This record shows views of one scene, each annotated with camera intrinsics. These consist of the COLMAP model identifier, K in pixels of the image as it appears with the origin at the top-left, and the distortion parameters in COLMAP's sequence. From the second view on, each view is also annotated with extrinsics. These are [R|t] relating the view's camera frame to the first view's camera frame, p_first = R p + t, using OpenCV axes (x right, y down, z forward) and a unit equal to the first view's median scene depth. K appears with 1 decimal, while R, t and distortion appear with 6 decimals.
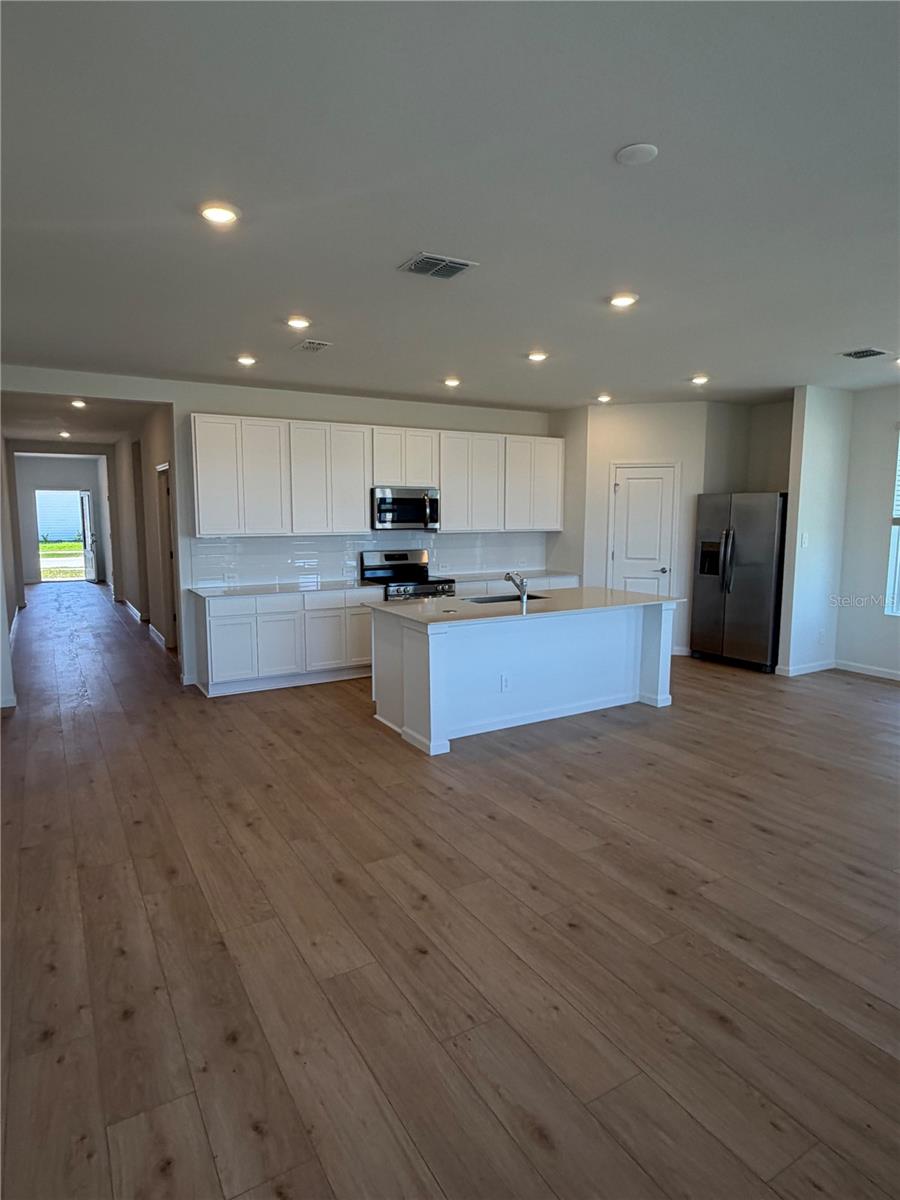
lens RADIAL K [[686.2, 0, 447.1], [0, 686.2, 599.3], [0, 0, 1]] dist [-0.001636, 0.000591]
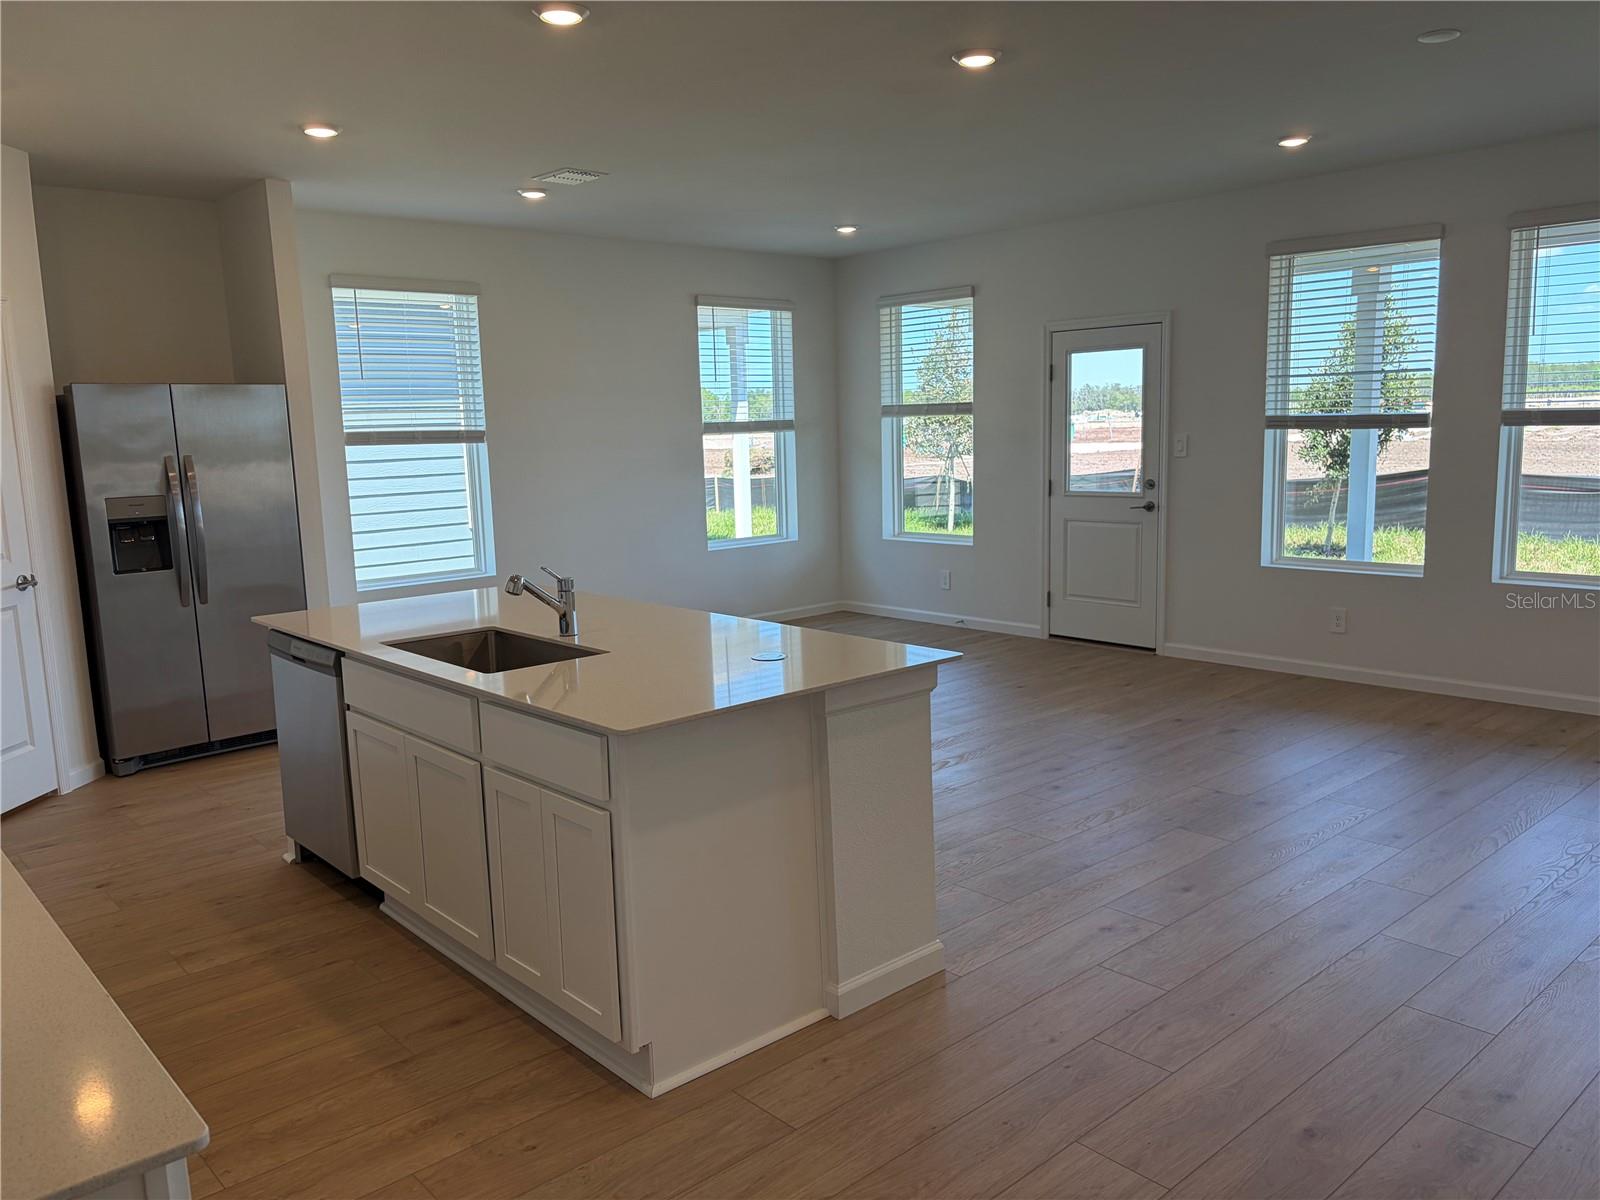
lens RADIAL K [[1208.1, 0, 794.0], [0, 1208.1, 601.9], [0, 0, 1]] dist [0.057822, -0.066258]
pose [[-0.193256, -0.139776, 0.971141, -0.476289], [0.154359, 0.973143, 0.170782, -0.092271], [-0.968930, 0.182909, -0.166490, 0.791246]]
